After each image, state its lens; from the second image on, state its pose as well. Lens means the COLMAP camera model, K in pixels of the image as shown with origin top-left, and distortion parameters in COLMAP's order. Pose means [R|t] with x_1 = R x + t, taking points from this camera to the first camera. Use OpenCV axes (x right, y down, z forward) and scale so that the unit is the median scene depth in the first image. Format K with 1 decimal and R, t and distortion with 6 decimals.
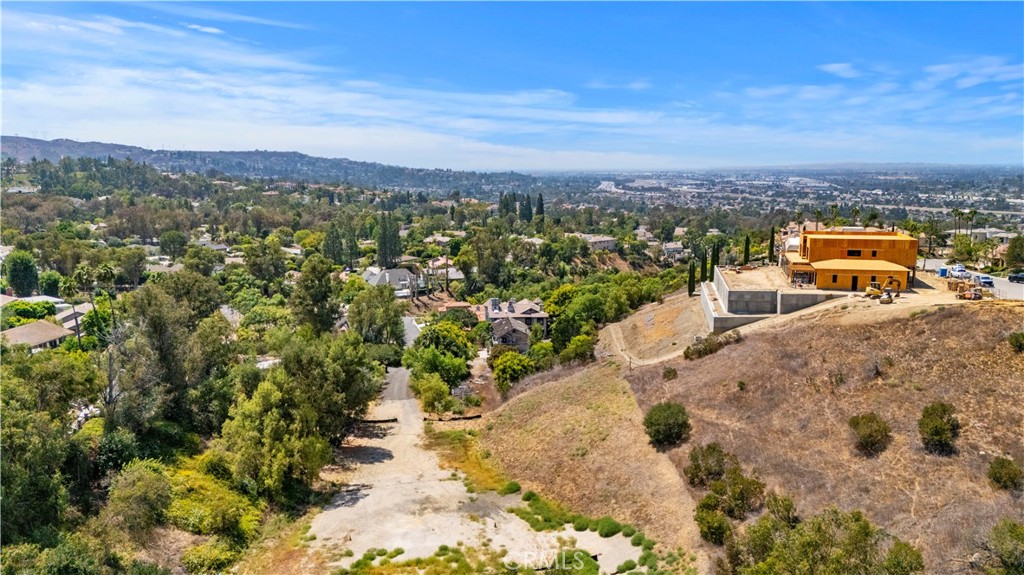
lens RADIAL K [[759.1, 0, 512.0], [0, 759.1, 287.5], [0, 0, 1]] dist [0.105676, -0.126610]
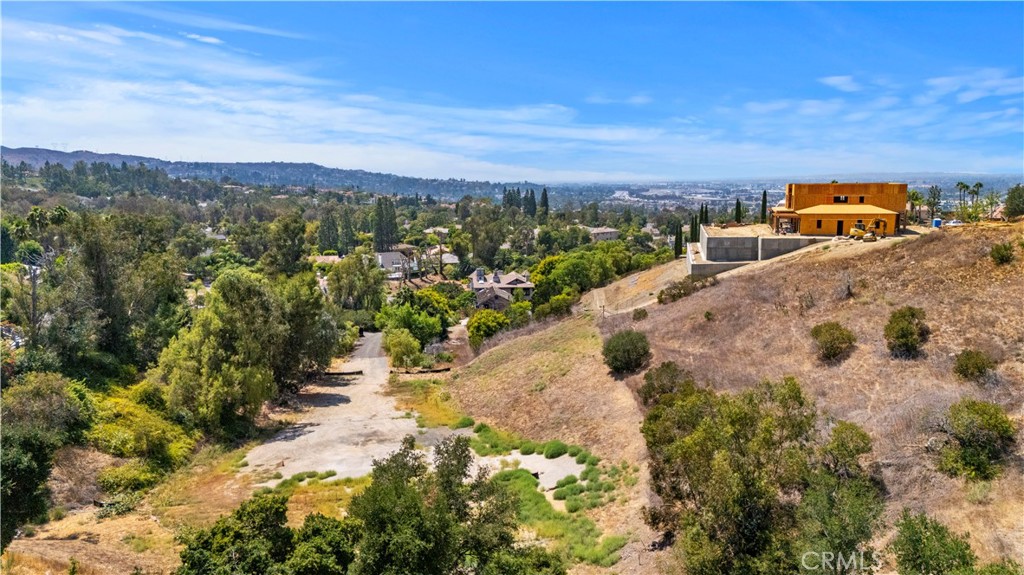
lens RADIAL K [[759.1, 0, 512.0], [0, 759.1, 287.5], [0, 0, 1]] dist [0.105676, -0.126610]
pose [[0.999799, -0.001266, -0.019990, 0.055091], [0.000969, 0.999888, -0.014906, 0.077311], [0.020007, 0.014884, 0.999689, 0.038655]]
